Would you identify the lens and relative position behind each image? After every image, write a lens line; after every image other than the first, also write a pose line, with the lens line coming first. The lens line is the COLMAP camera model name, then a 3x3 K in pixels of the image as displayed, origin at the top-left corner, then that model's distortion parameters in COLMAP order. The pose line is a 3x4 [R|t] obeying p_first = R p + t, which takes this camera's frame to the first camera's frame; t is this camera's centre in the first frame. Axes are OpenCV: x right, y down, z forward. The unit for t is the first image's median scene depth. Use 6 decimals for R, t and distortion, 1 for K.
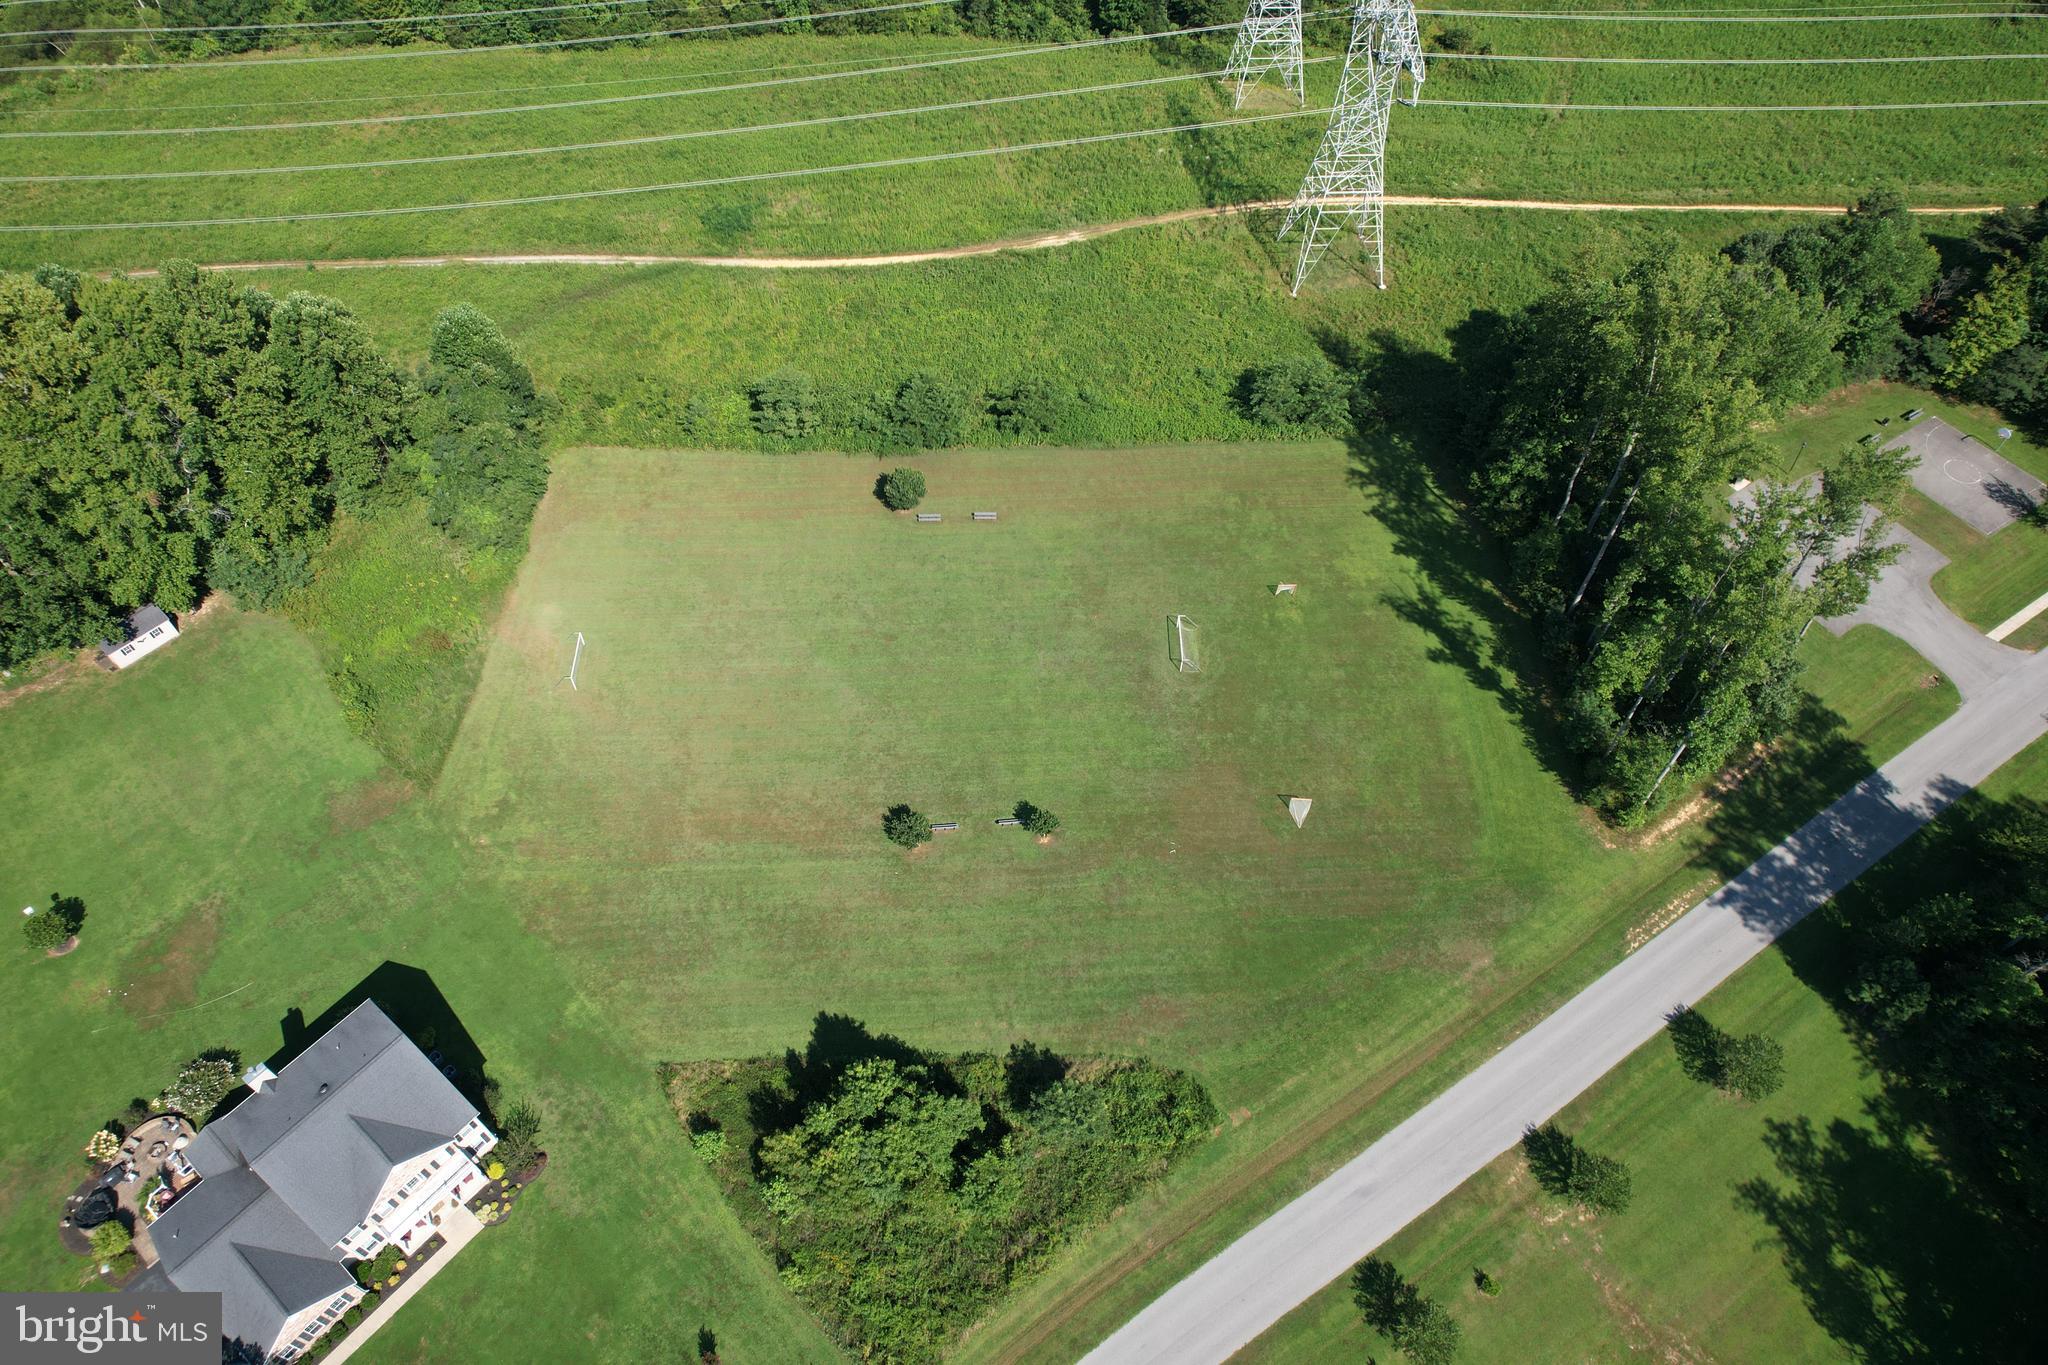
lens RADIAL K [[1304.3, 0, 1022.3], [0, 1304.3, 680.9], [0, 0, 1]] dist [-0.072957, 0.064386]
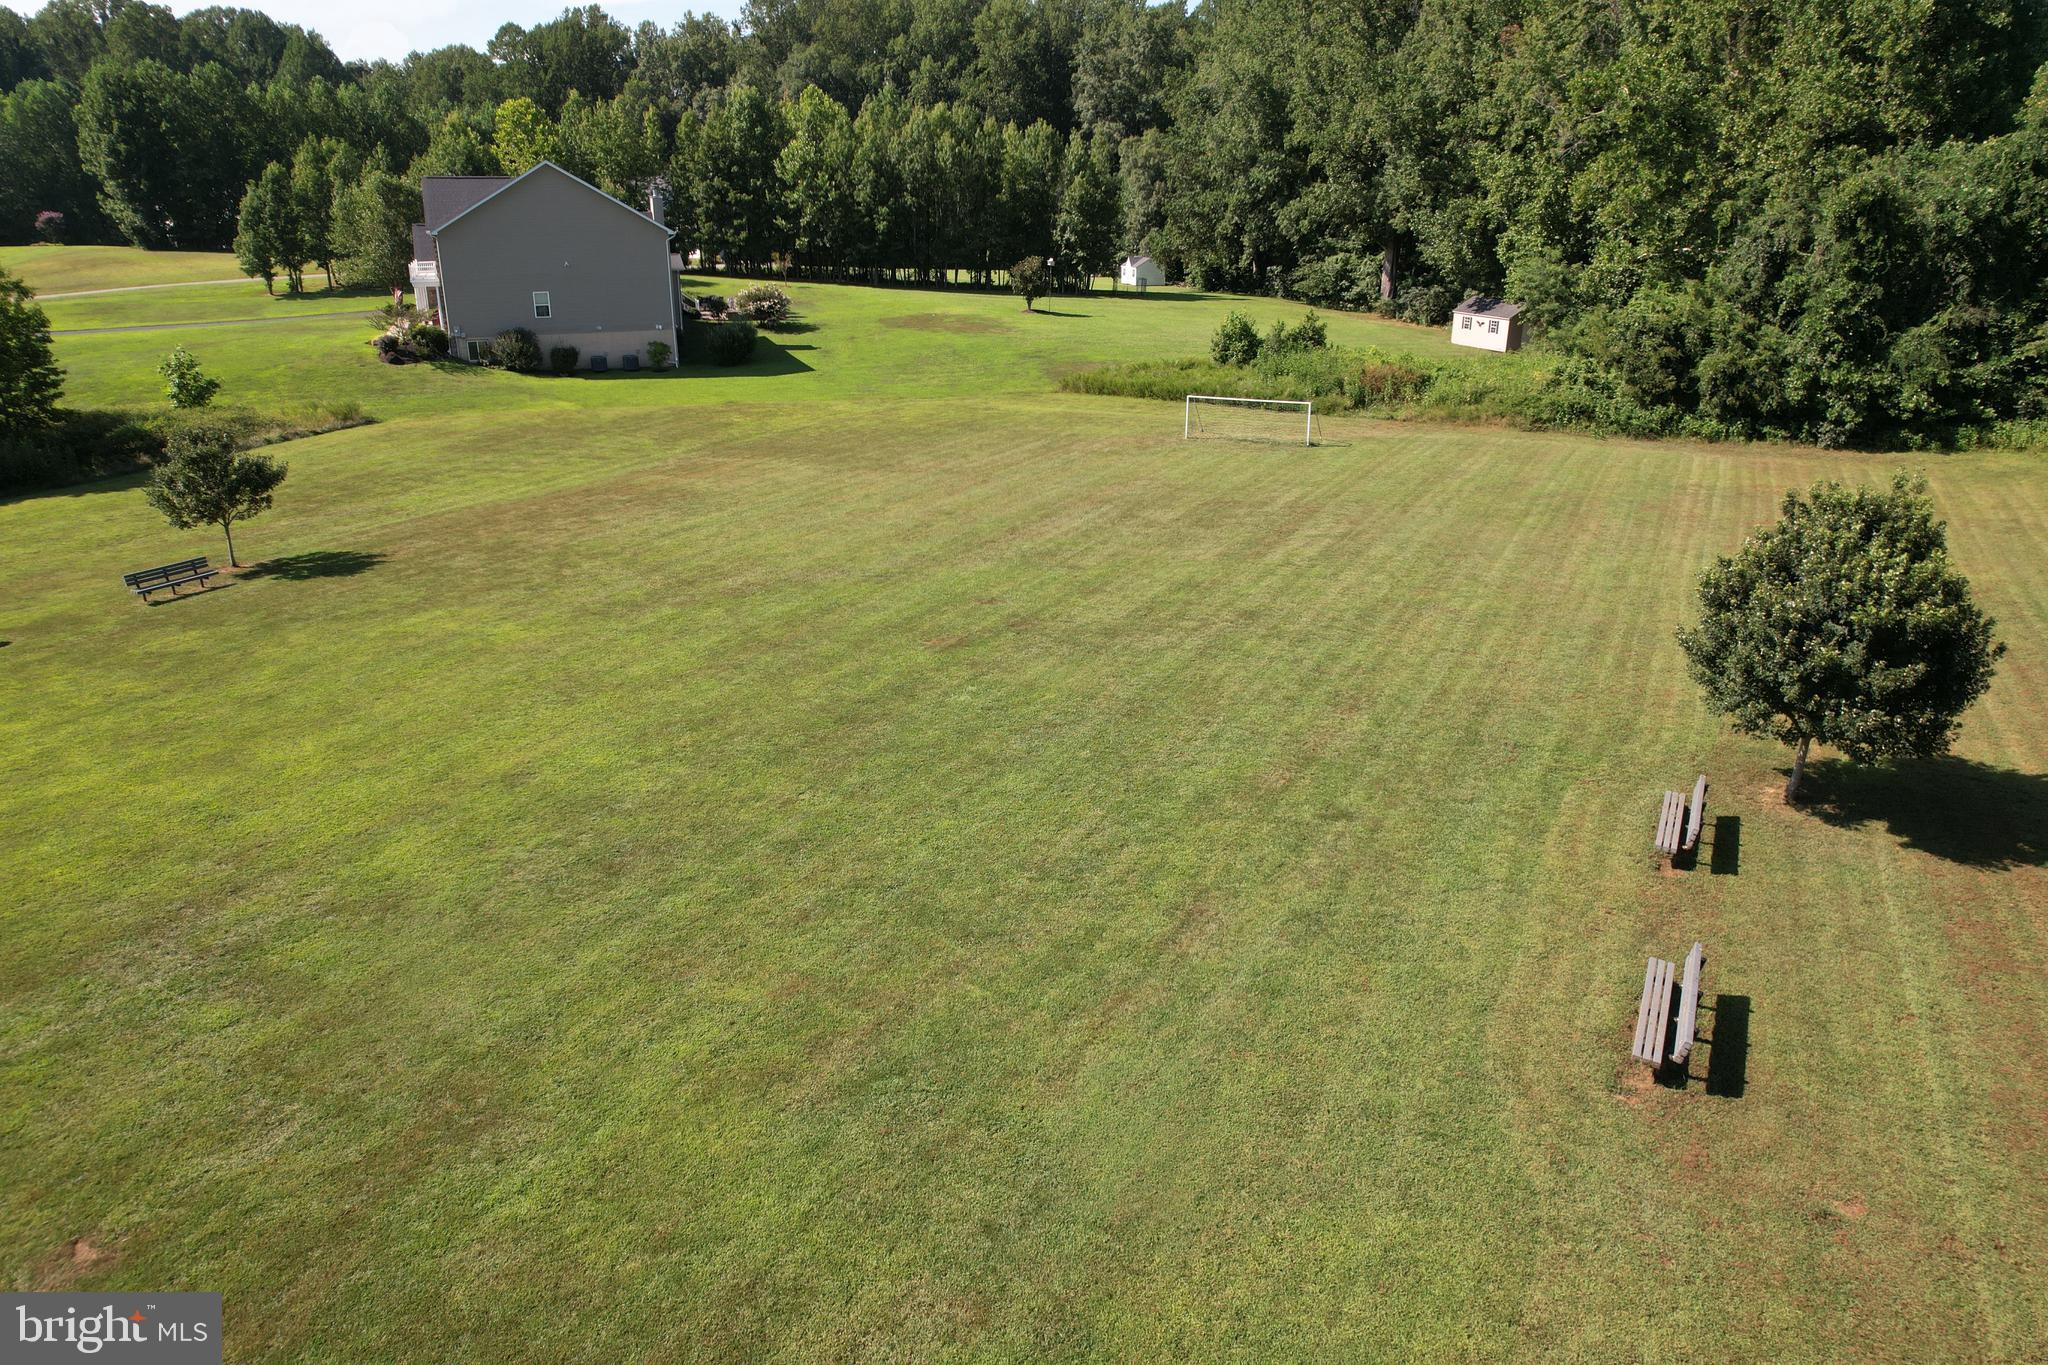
lens RADIAL K [[1304.3, 0, 1026.8], [0, 1304.3, 692.7], [0, 0, 1]] dist [-0.072957, 0.064386]
pose [[-0.494529, 0.298055, -0.816458, 0.087956], [-0.687331, 0.440856, 0.577254, -0.174273], [0.531994, 0.846646, -0.013154, 1.003837]]
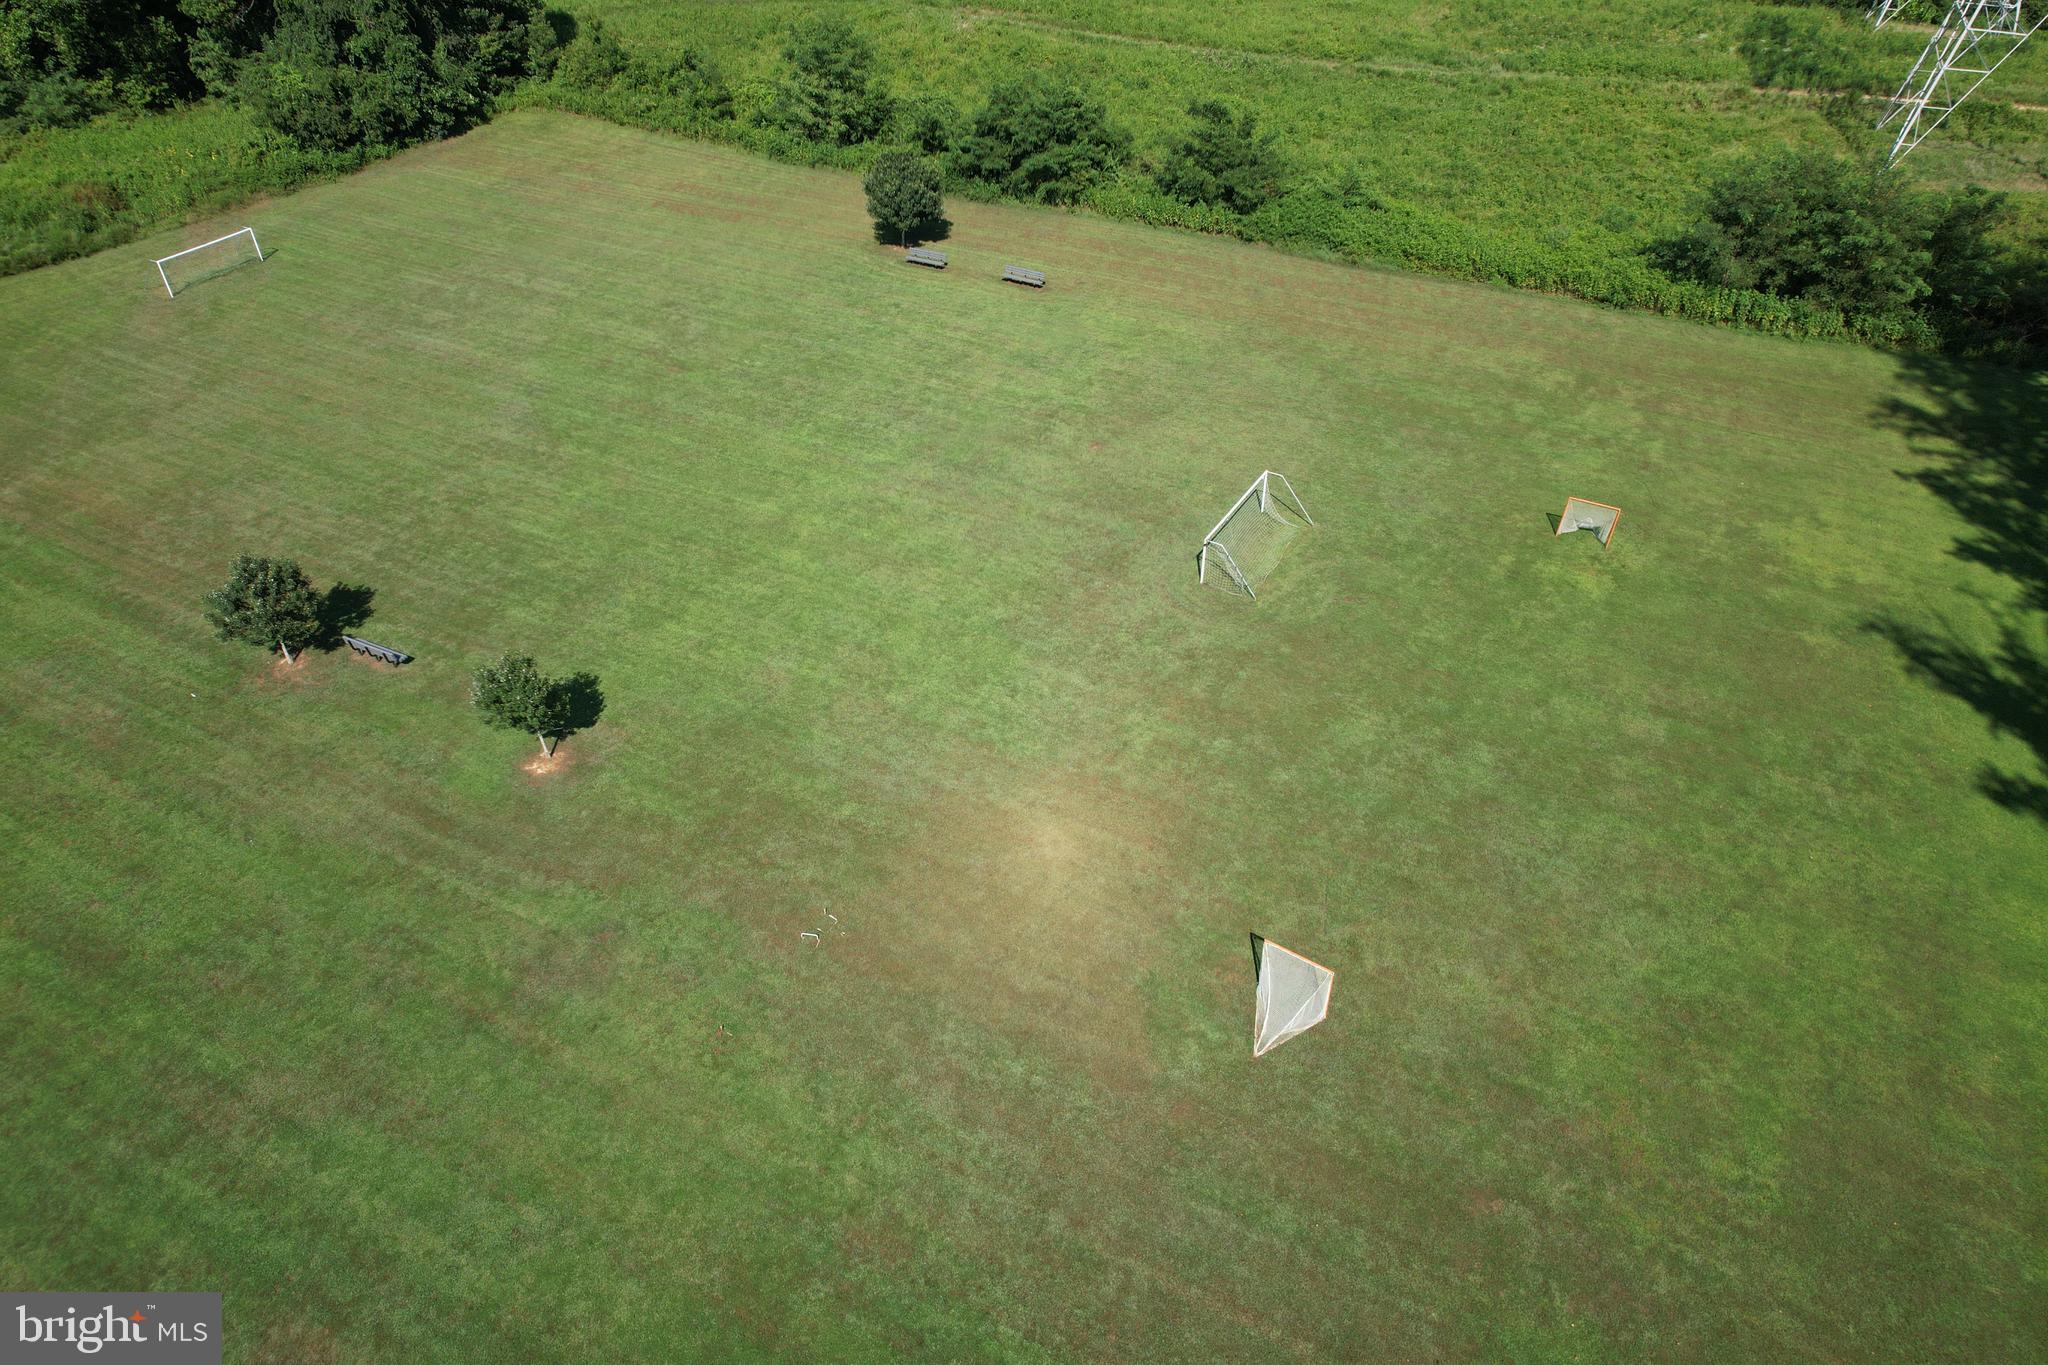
lens RADIAL K [[1304.3, 0, 1022.4], [0, 1304.3, 684.3], [0, 0, 1]] dist [-0.072957, 0.064386]
pose [[0.862578, 0.309657, -0.400089, 0.226696], [-0.394777, 0.906533, -0.149496, 0.090917], [0.316401, 0.286897, 0.904201, 0.637906]]
